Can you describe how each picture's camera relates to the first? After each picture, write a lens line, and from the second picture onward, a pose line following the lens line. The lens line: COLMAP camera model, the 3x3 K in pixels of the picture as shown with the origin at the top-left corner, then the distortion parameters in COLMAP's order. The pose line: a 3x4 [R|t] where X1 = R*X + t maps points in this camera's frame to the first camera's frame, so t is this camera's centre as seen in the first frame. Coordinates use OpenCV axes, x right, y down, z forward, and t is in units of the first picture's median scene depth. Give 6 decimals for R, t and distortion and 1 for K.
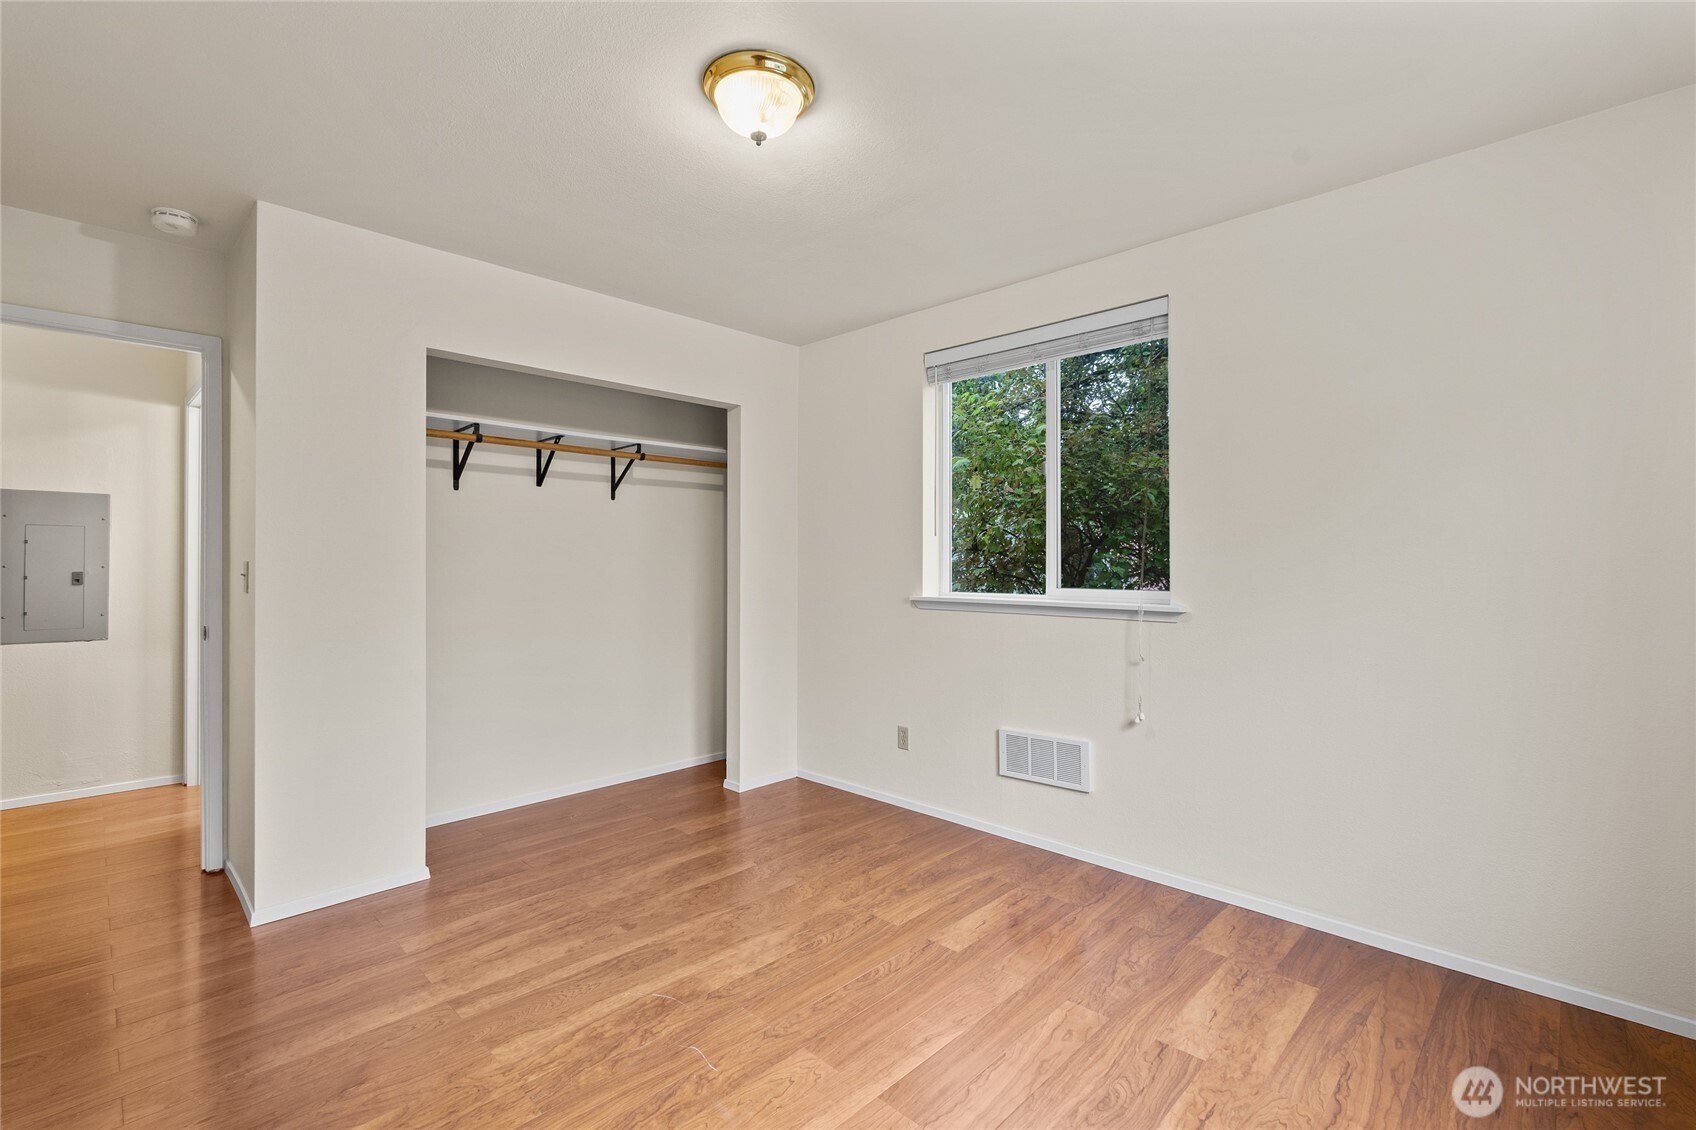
lens RADIAL K [[748.7, 0, 849.6], [0, 748.7, 562.9], [0, 0, 1]] dist [-0.004717, -0.000066]
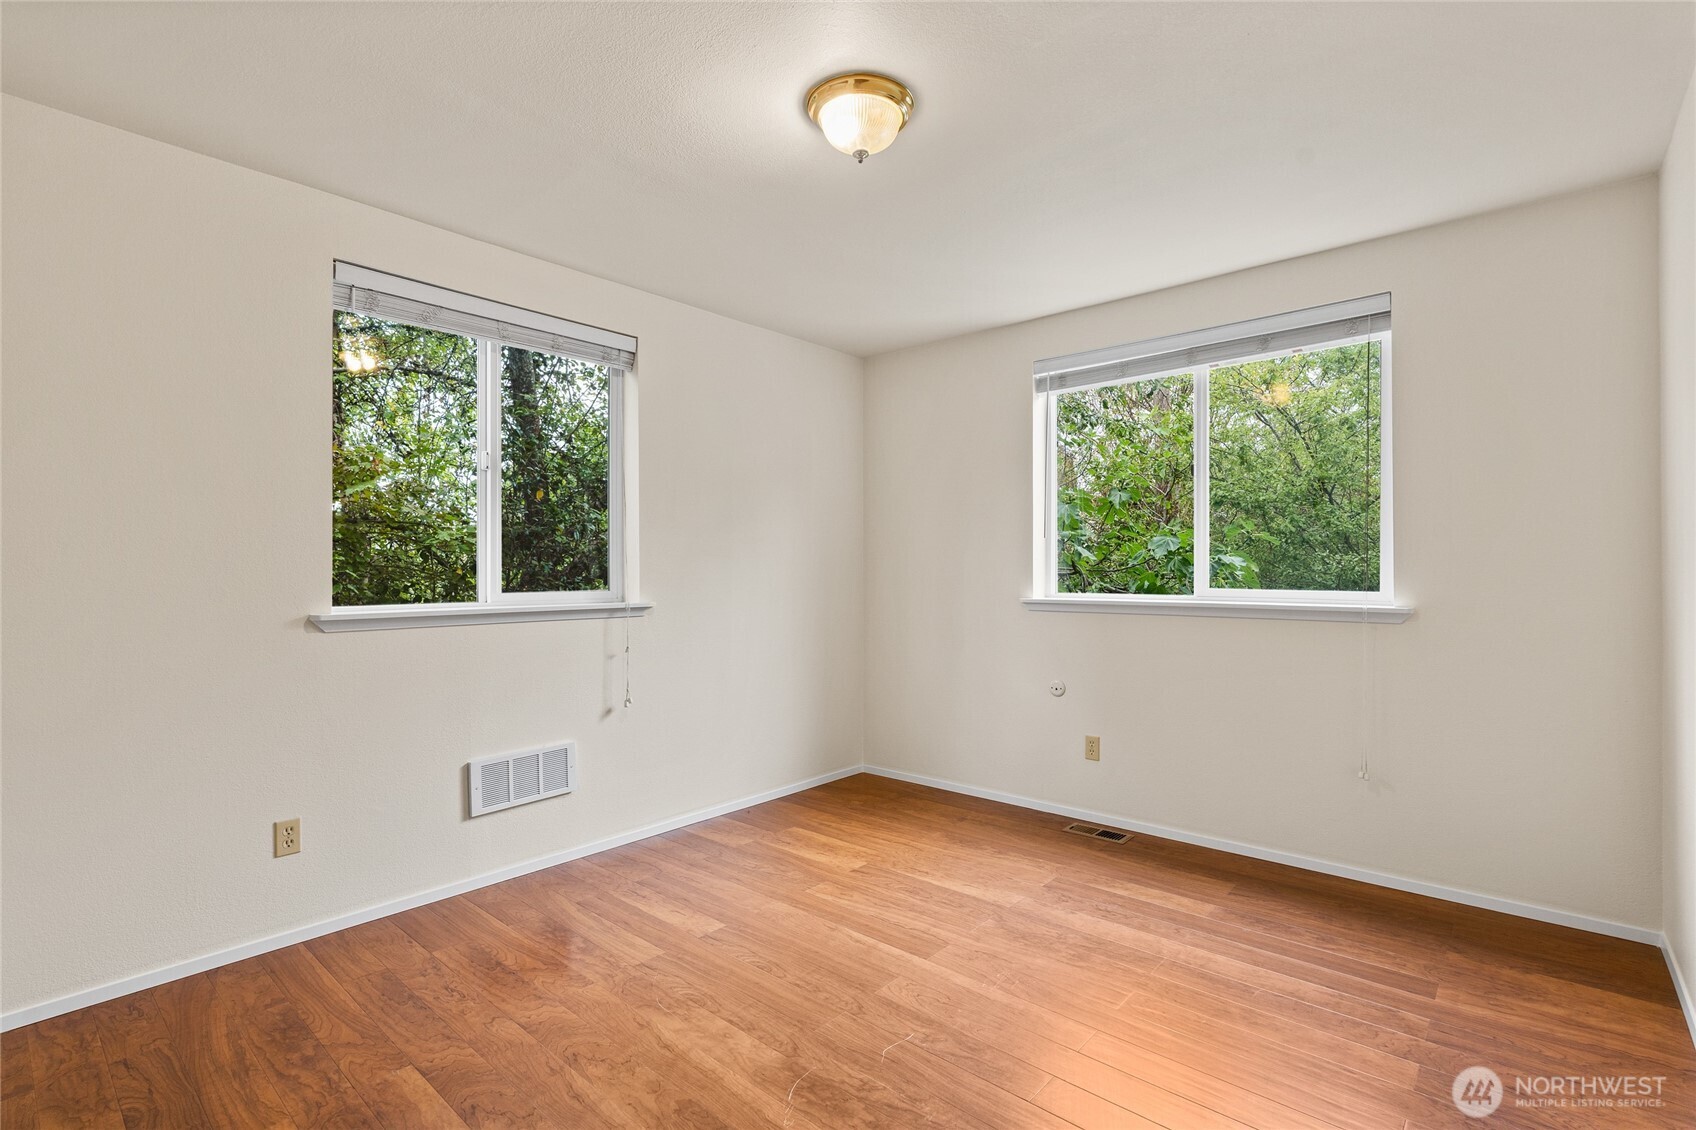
lens RADIAL K [[795.7, 0, 848.7], [0, 795.7, 569.0], [0, 0, 1]] dist [-0.000787, -0.000063]
pose [[-0.058412, 0.001002, 0.998292, -0.944589], [-0.001732, 0.999998, -0.001105, 0.006101], [-0.998291, -0.001793, -0.058410, 0.830334]]
